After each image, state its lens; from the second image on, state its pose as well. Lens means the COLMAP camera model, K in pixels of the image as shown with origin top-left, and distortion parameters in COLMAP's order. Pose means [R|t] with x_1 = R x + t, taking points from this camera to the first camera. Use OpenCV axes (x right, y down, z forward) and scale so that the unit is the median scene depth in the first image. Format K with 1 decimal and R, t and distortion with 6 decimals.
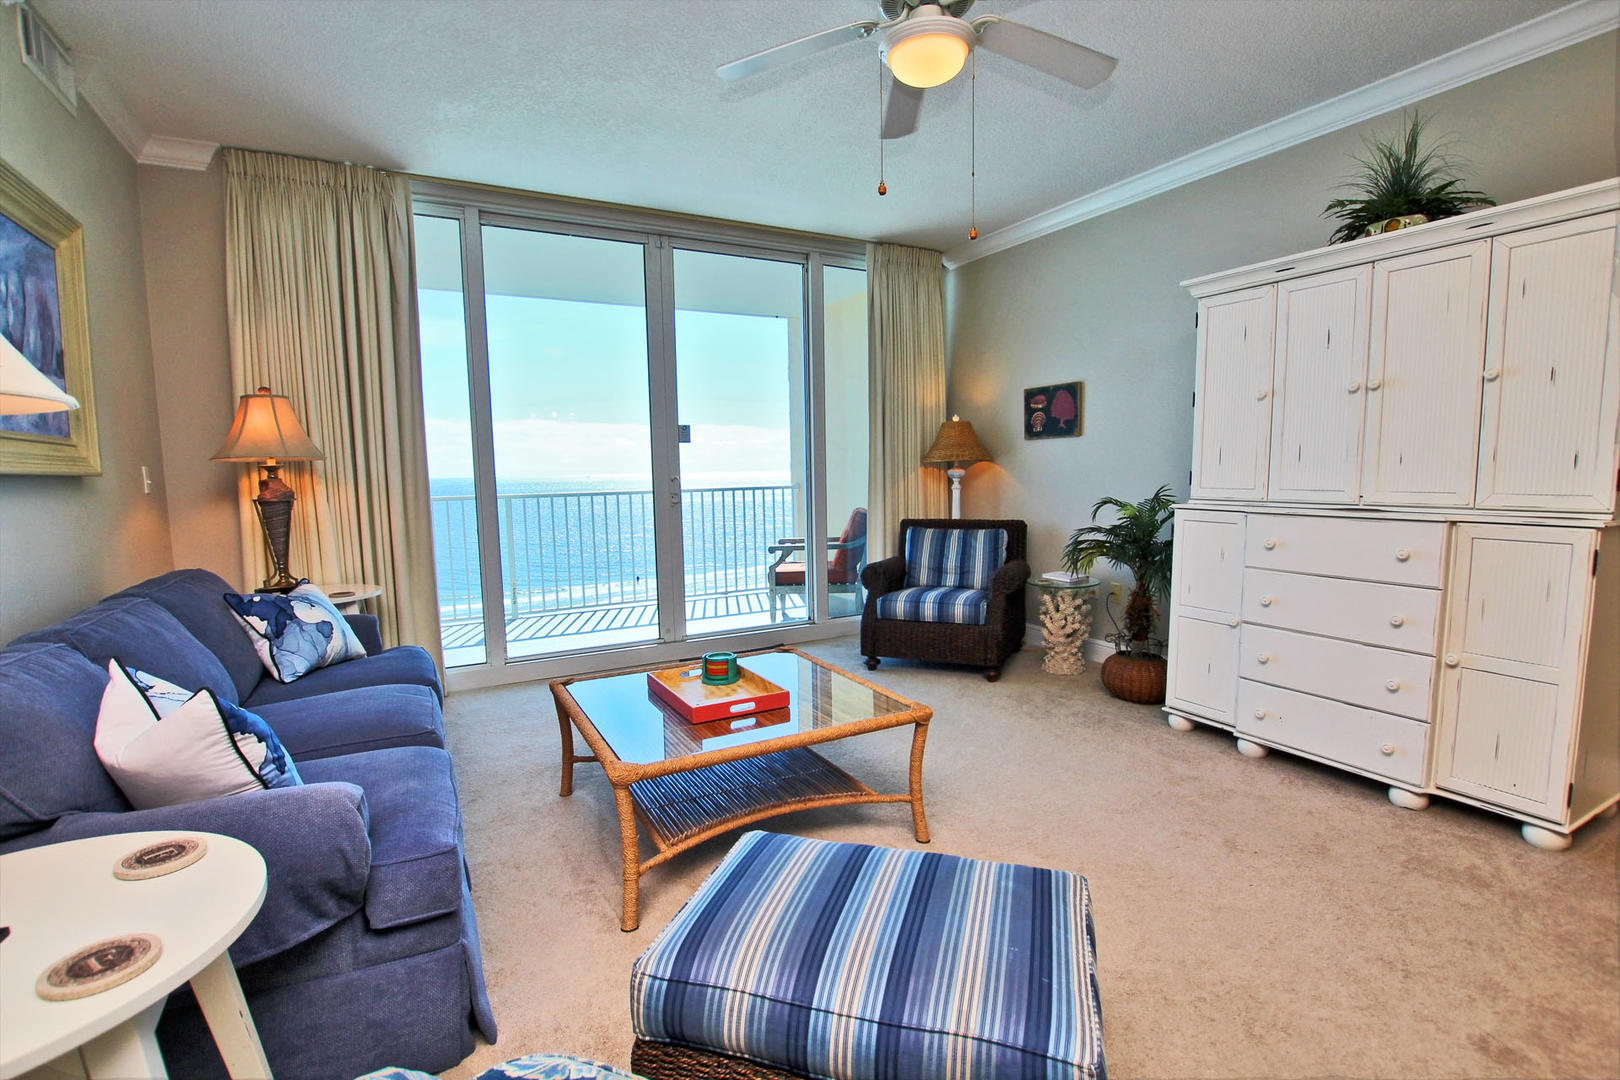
lens RADIAL K [[751.9, 0, 811.8], [0, 751.9, 551.9], [0, 0, 1]] dist [-0.027451, 0.002009]
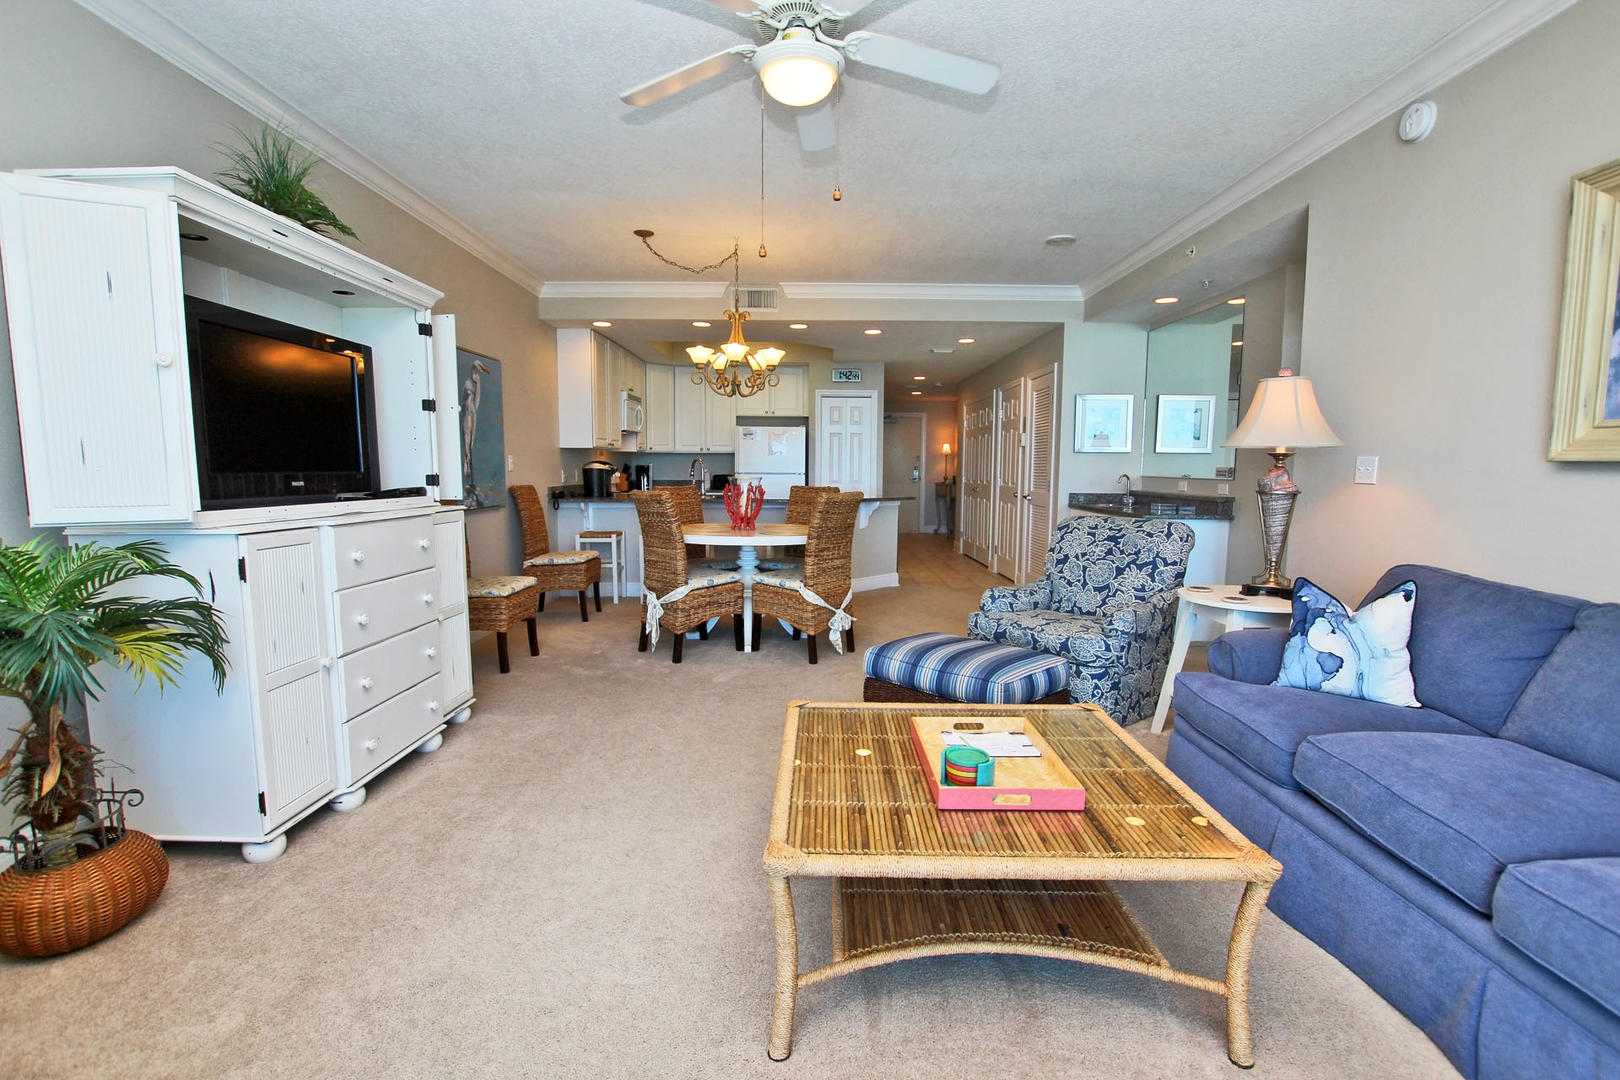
lens RADIAL K [[751.9, 0, 811.8], [0, 751.9, 551.9], [0, 0, 1]] dist [-0.027451, 0.002009]
pose [[-0.871404, -0.042549, 0.488717, -0.237784], [0.063695, 0.977985, 0.198716, -0.129868], [-0.486413, 0.204291, -0.849510, 1.195880]]
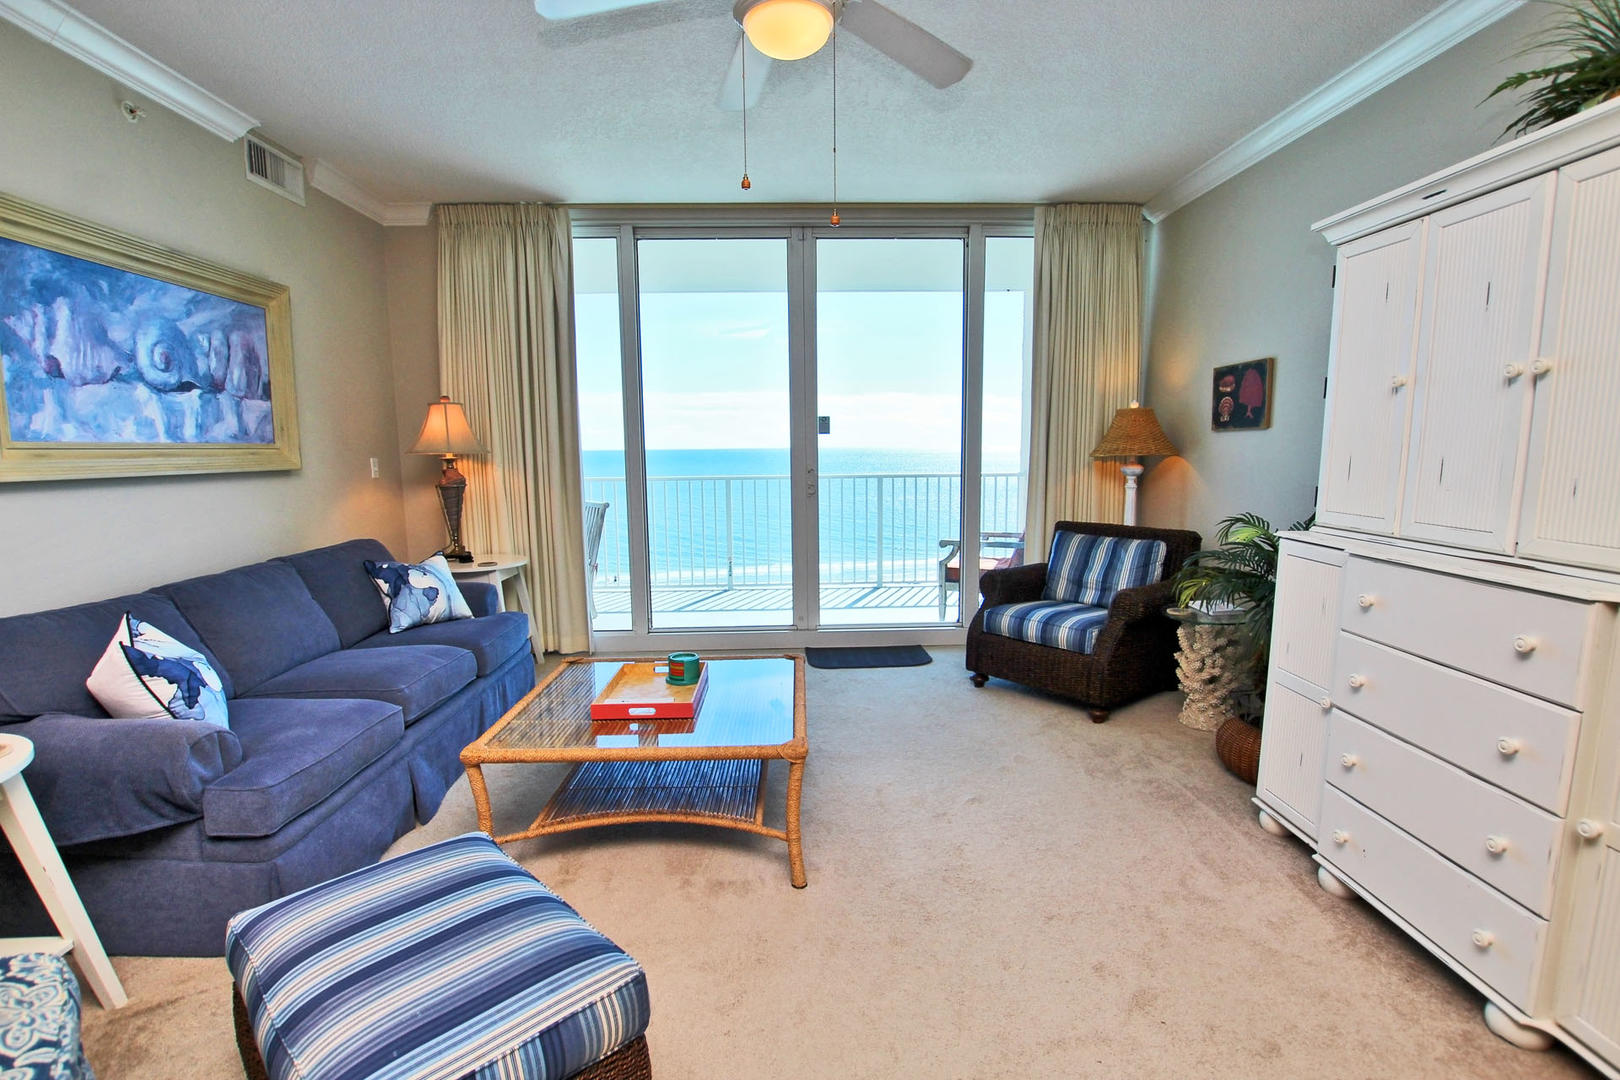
lens RADIAL K [[751.9, 0, 811.8], [0, 751.9, 551.9], [0, 0, 1]] dist [-0.027451, 0.002009]
pose [[0.891498, 0.072224, -0.447230, 0.372026], [-0.055643, 0.997192, 0.050120, -0.050847], [0.449594, -0.019797, 0.893014, 0.125385]]
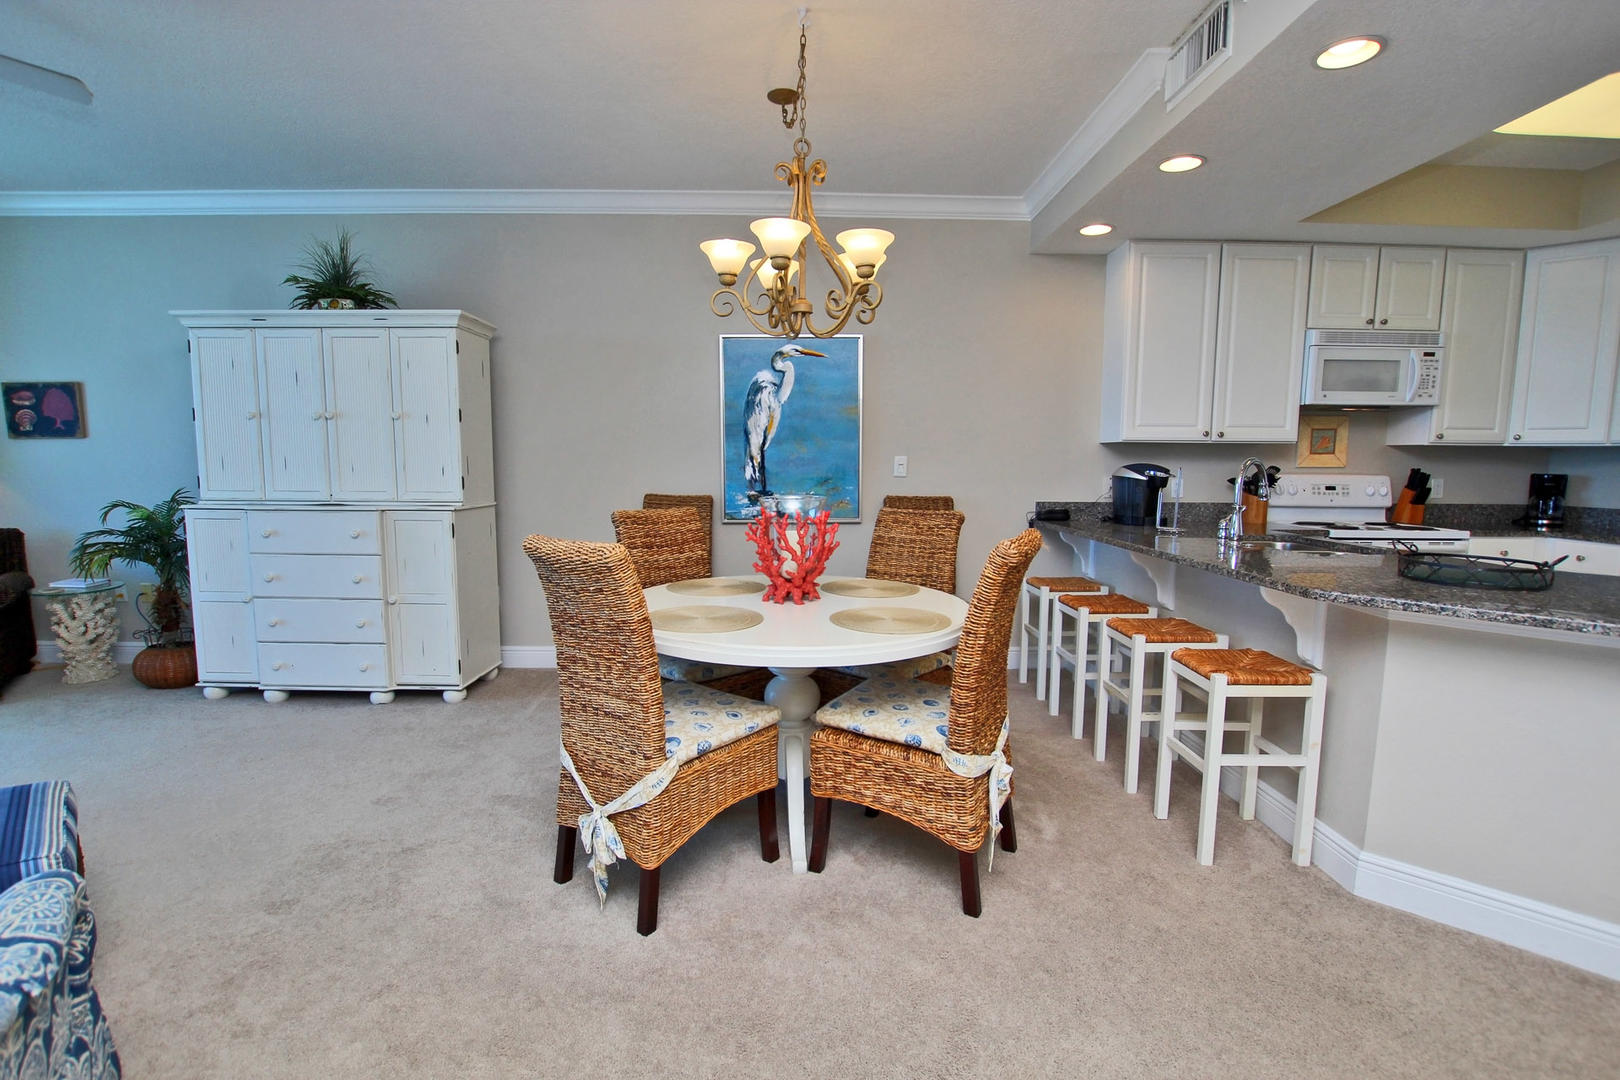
lens RADIAL K [[751.9, 0, 811.8], [0, 751.9, 551.9], [0, 0, 1]] dist [-0.027451, 0.002009]
pose [[0.473882, -0.086613, 0.876319, -0.051914], [0.081340, 0.995202, 0.054378, 0.022388], [-0.876824, 0.045511, 0.478653, -0.354765]]
